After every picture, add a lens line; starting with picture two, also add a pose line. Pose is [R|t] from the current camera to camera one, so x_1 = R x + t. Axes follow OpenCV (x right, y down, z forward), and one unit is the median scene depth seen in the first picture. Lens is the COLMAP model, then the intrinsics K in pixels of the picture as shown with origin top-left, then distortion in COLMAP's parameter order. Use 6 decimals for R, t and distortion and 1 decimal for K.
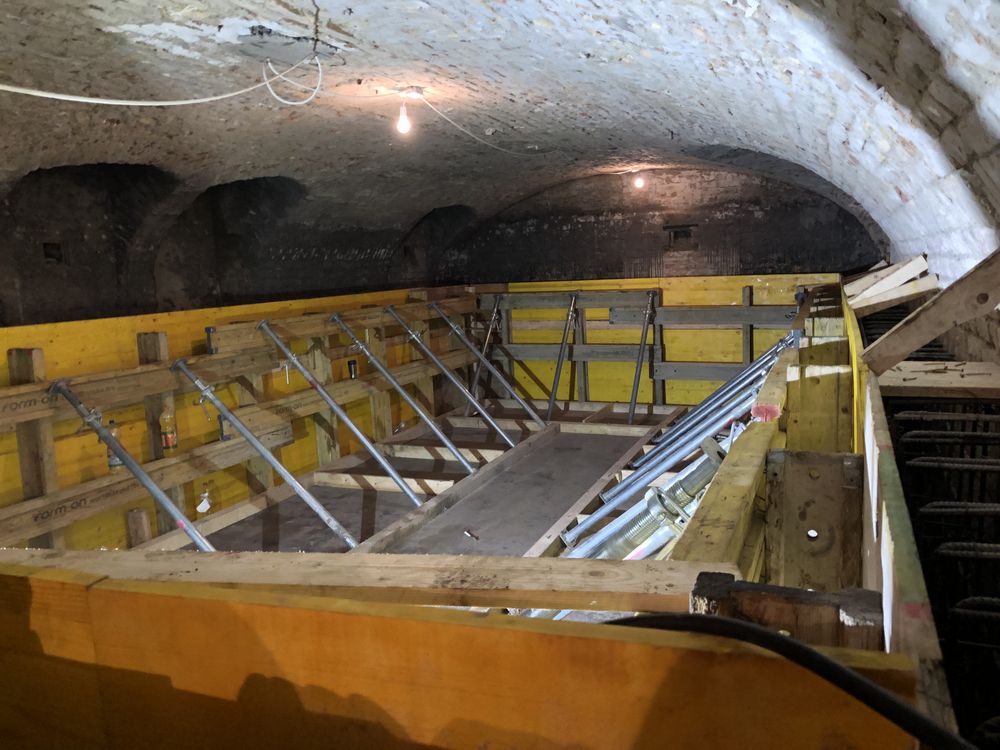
lens RADIAL K [[829.6, 0, 500.0], [0, 829.6, 375.0], [0, 0, 1]] dist [0.011978, -0.002360]
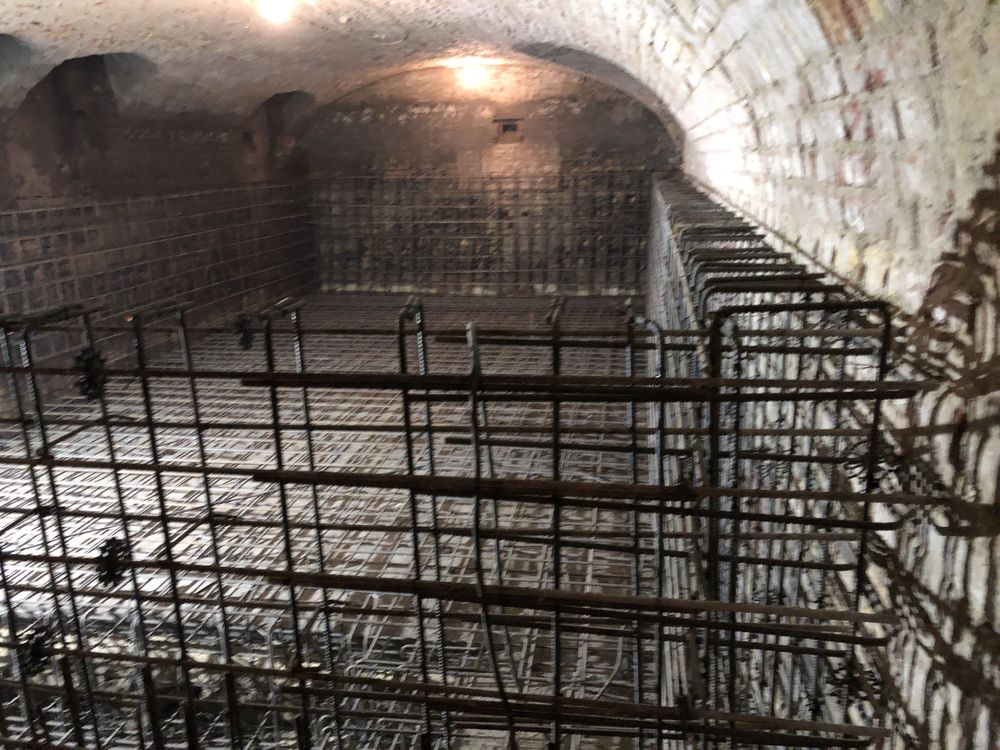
lens RADIAL K [[829.6, 0, 500.0], [0, 829.6, 375.0], [0, 0, 1]] dist [0.011978, -0.002360]
pose [[0.975860, -0.035508, 0.215493, -0.047034], [0.010806, 0.993337, 0.114741, 0.033842], [-0.218132, -0.109643, 0.969741, -0.109744]]
